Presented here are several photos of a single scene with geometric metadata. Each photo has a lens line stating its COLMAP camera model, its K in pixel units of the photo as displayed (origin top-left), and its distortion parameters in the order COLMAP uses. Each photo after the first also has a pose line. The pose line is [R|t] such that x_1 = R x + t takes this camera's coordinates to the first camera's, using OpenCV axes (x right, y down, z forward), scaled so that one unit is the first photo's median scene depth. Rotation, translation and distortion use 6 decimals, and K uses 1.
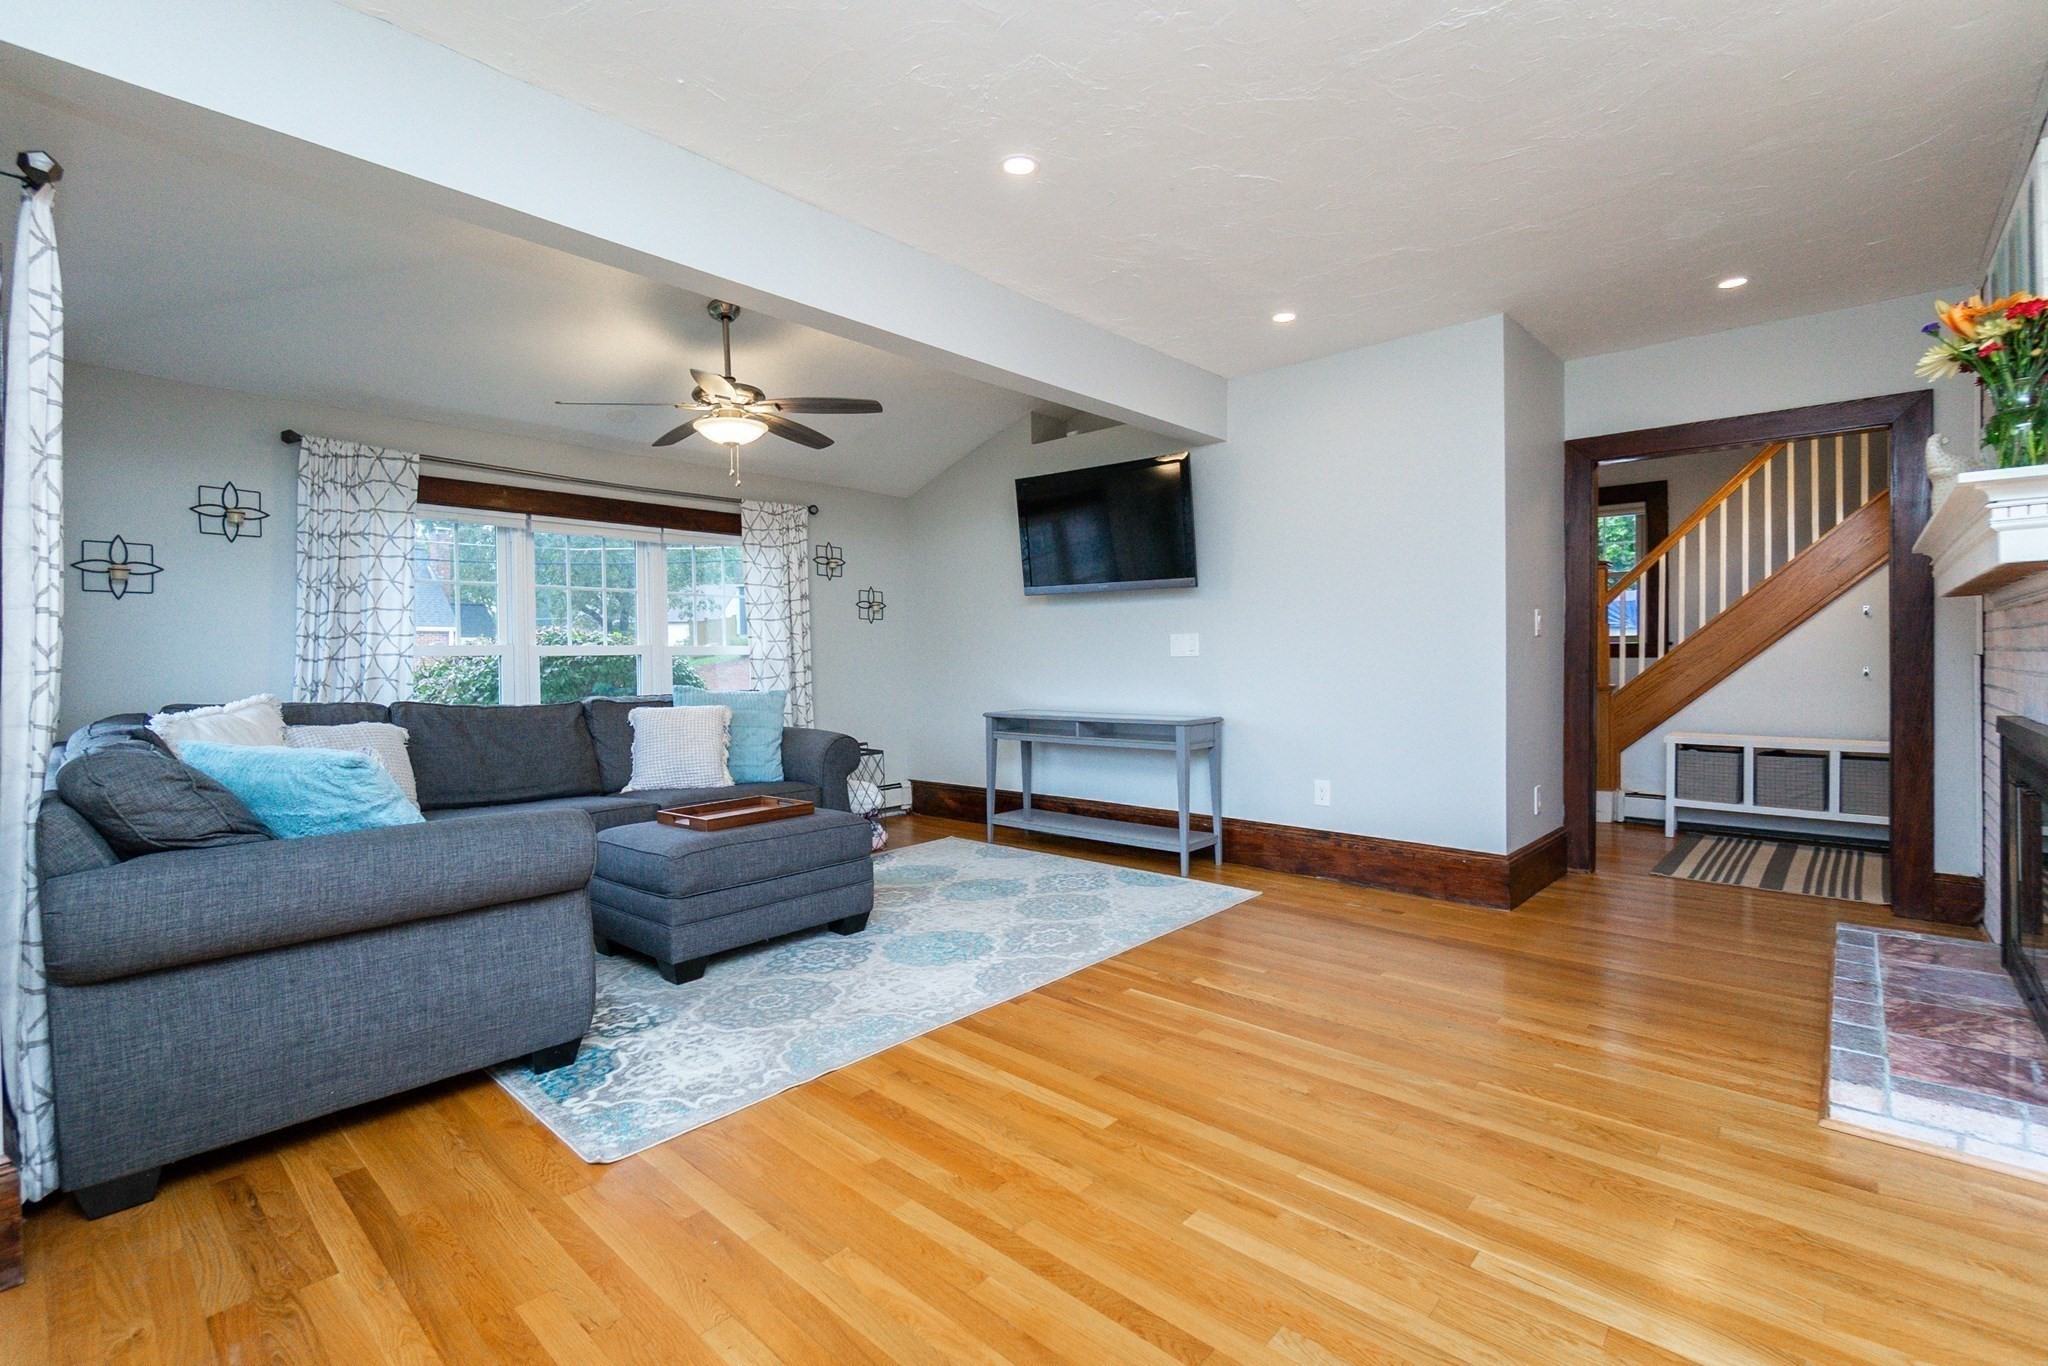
lens RADIAL K [[896.1, 0, 1012.7], [0, 896.1, 653.3], [0, 0, 1]] dist [-0.002555, -0.000121]
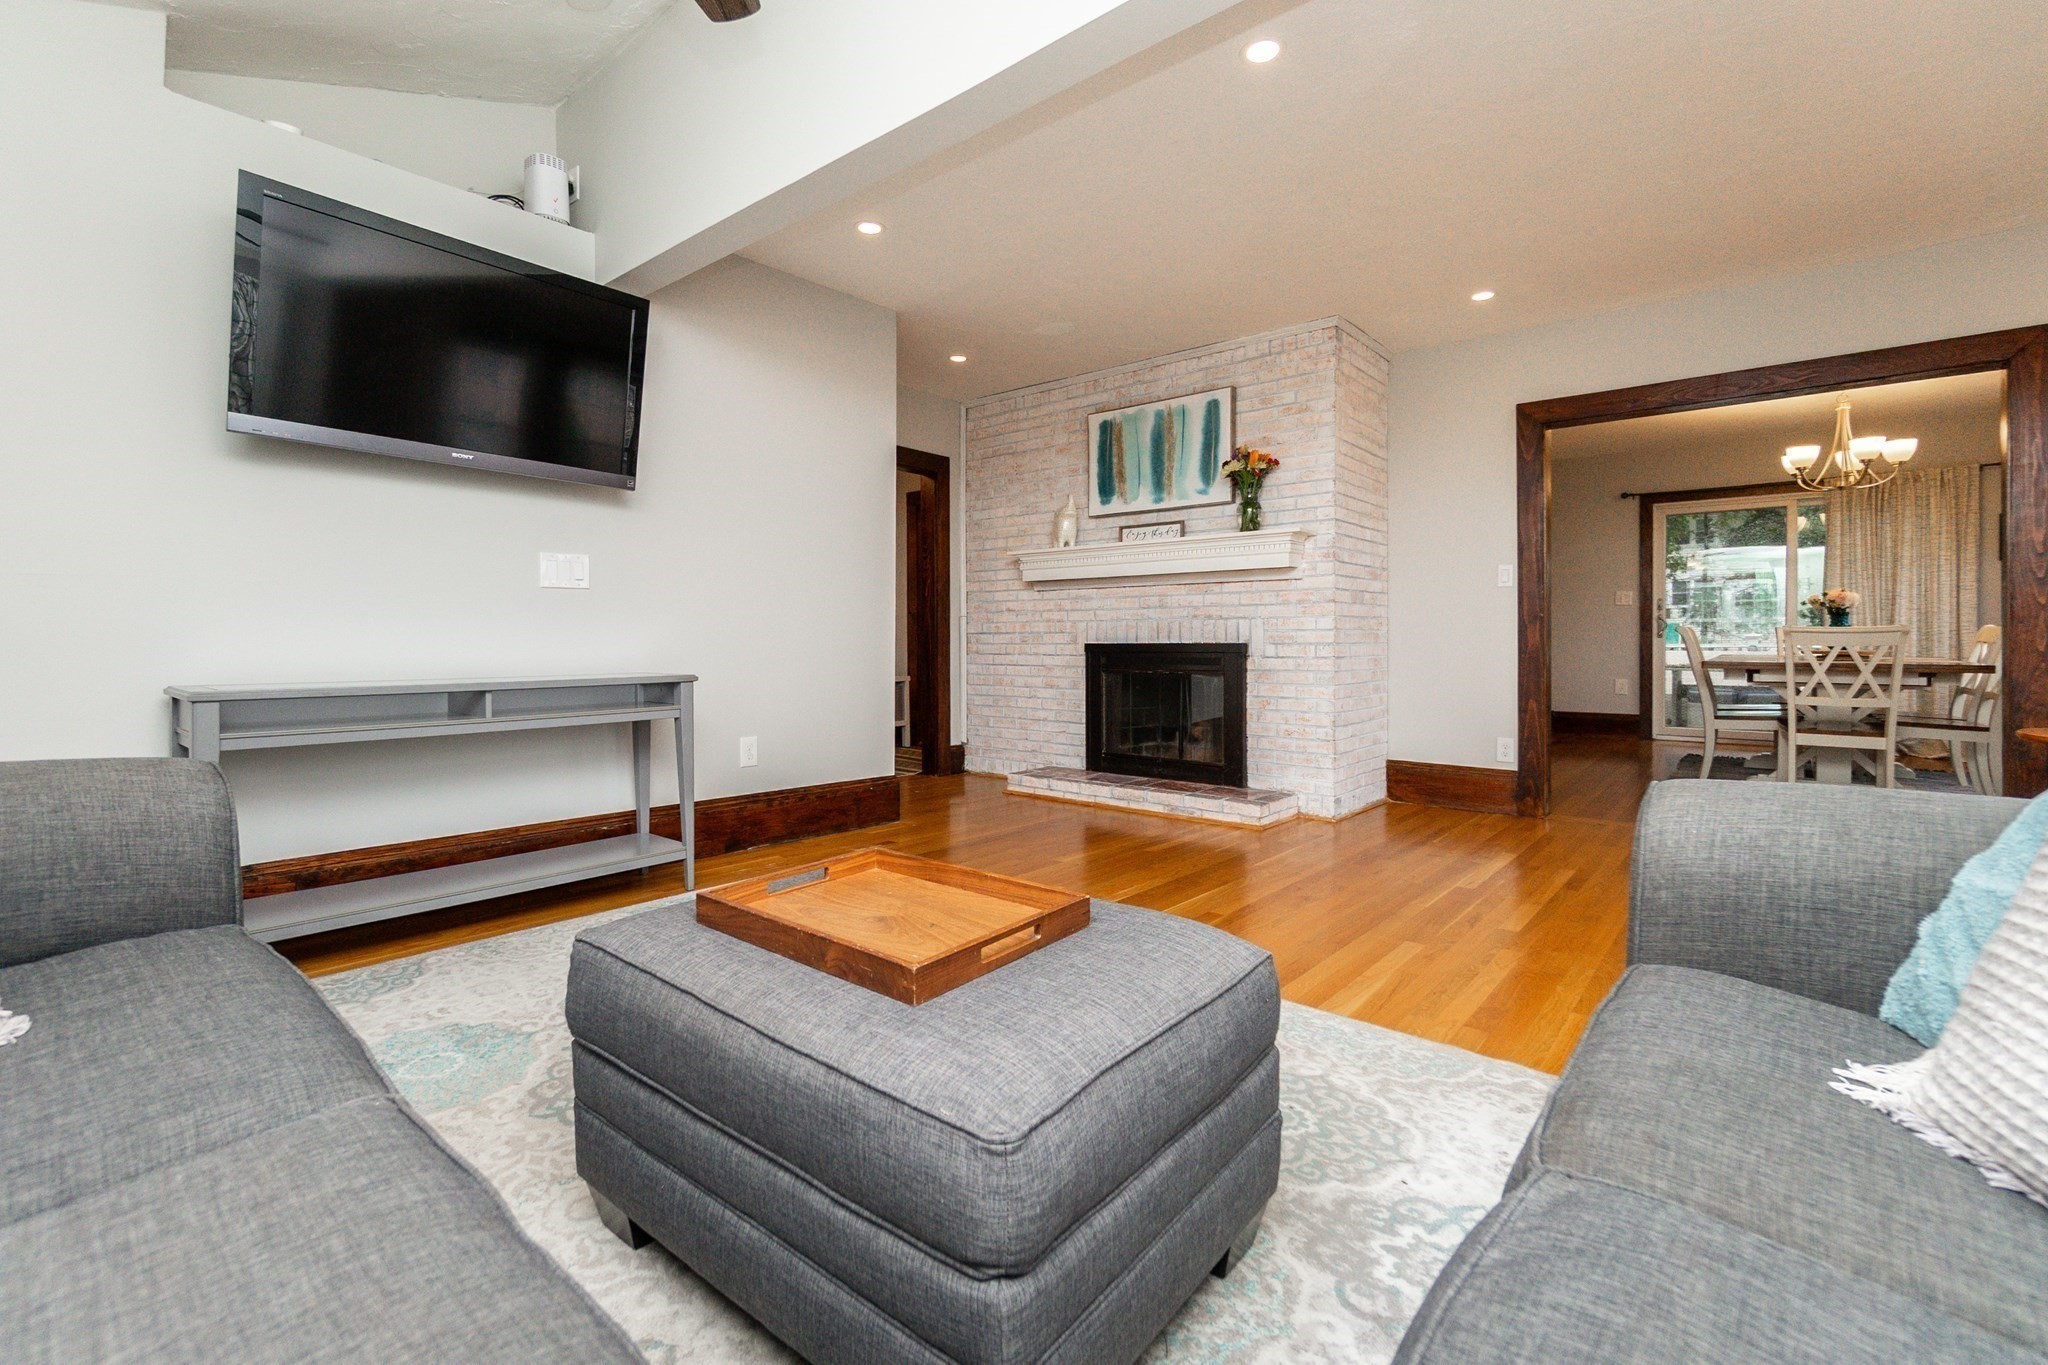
lens RADIAL K [[886.6, 0, 1007.7], [0, 886.6, 652.7], [0, 0, 1]] dist [-0.001502, -0.000123]
pose [[-0.040366, 0.002383, 0.999182, -0.692951], [-0.009864, 0.999947, -0.002783, 0.070394], [-0.999136, -0.009968, -0.040340, 0.982834]]
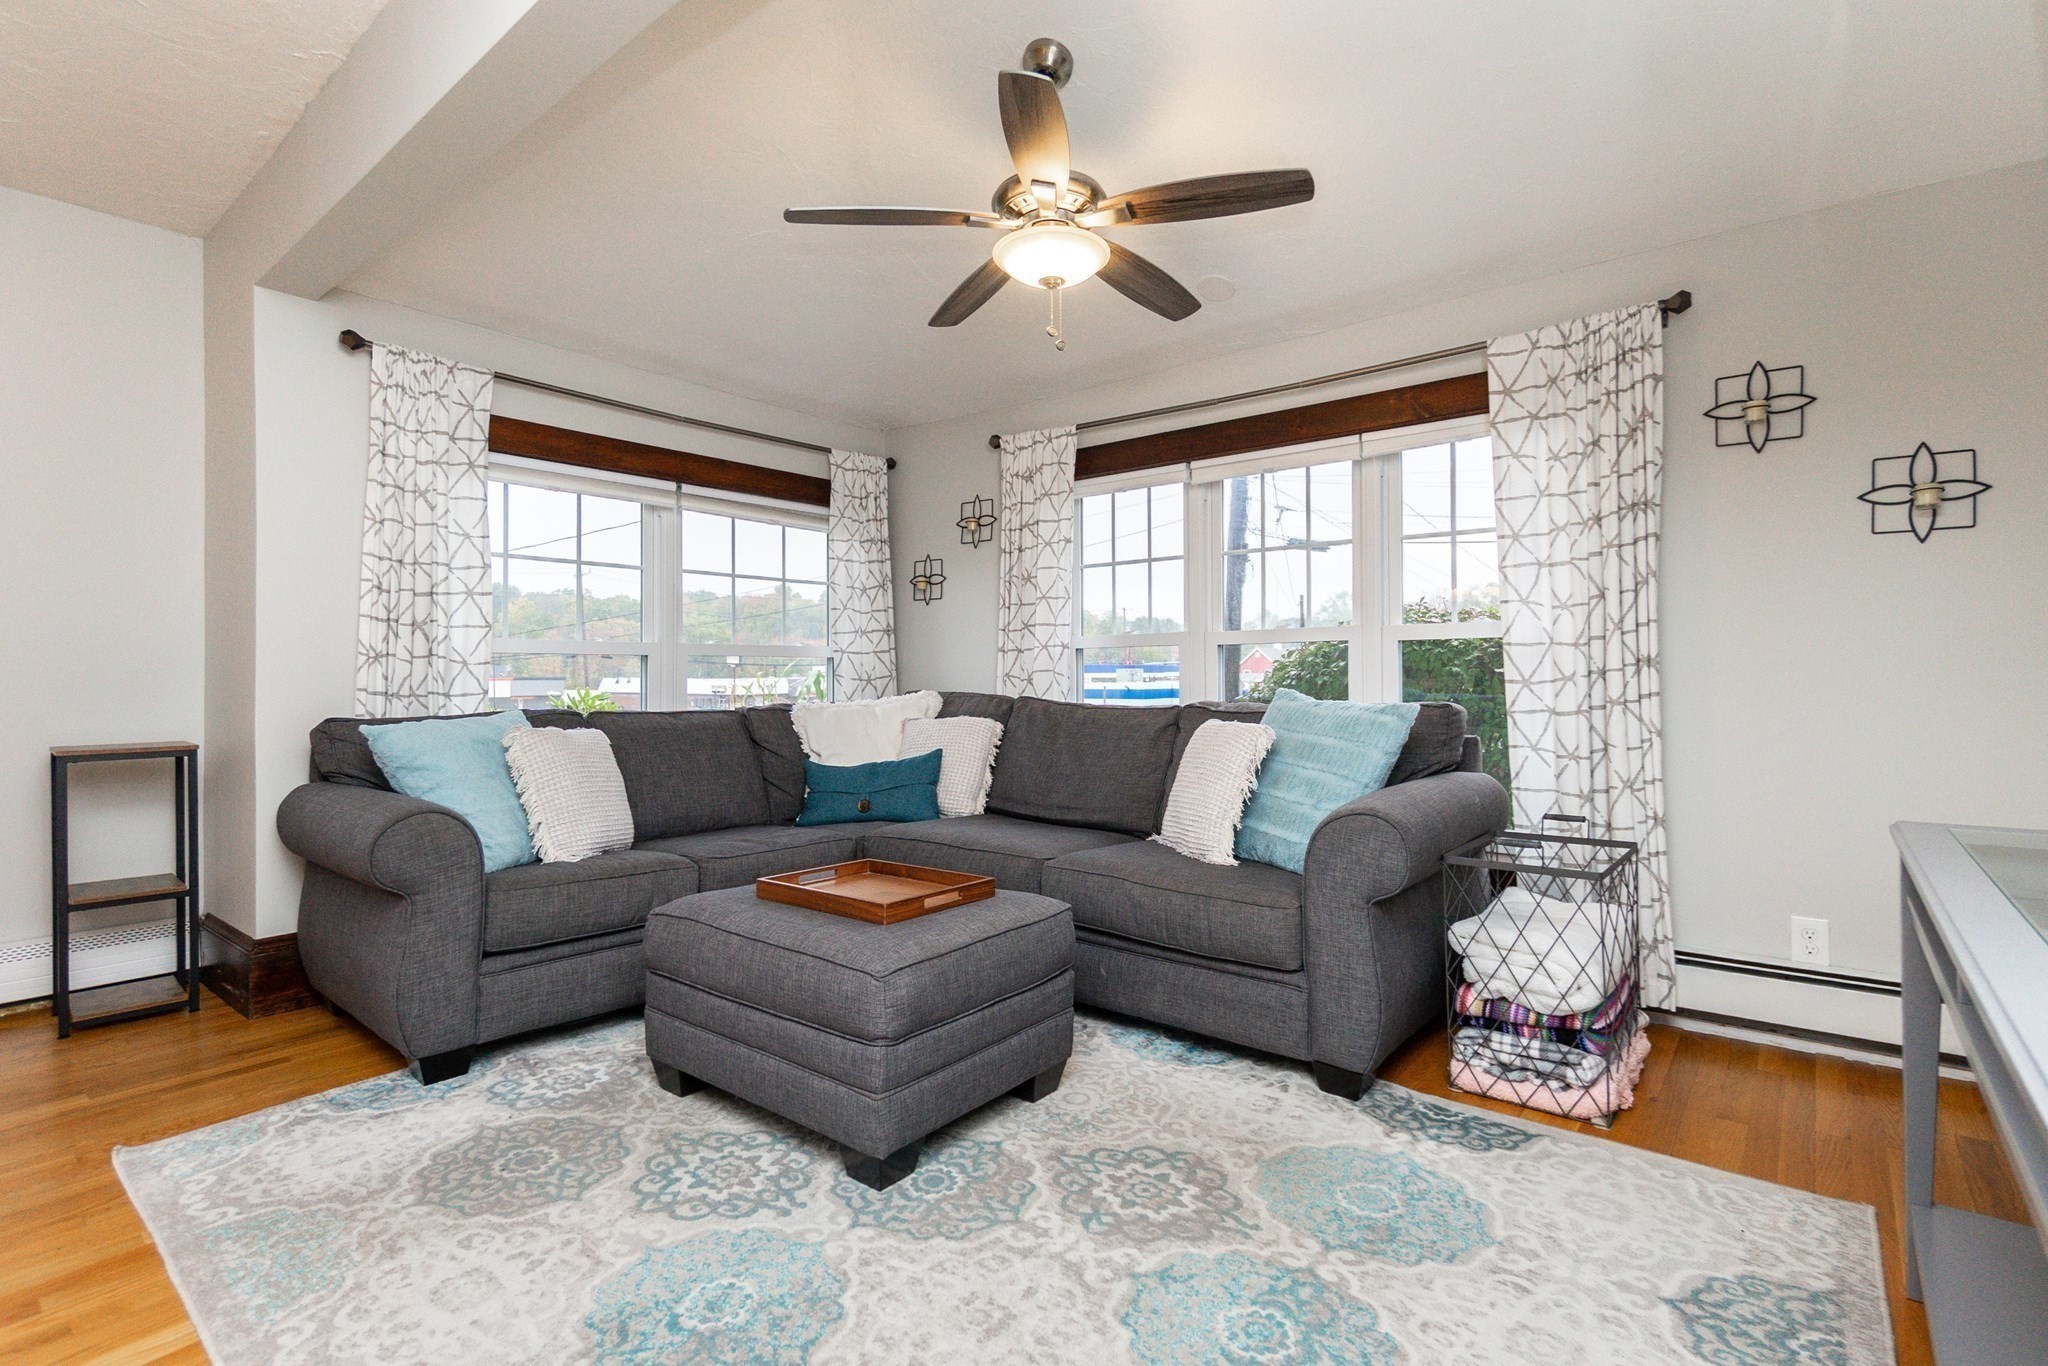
lens RADIAL K [[956.7, 0, 1063.9], [0, 956.7, 683.5], [0, 0, 1]] dist [0.000686, -0.000553]
pose [[0.080227, 0.025659, -0.996446, 0.374041], [0.013725, 0.999545, 0.026844, 0.016746], [0.996682, -0.015829, 0.079838, 1.098243]]
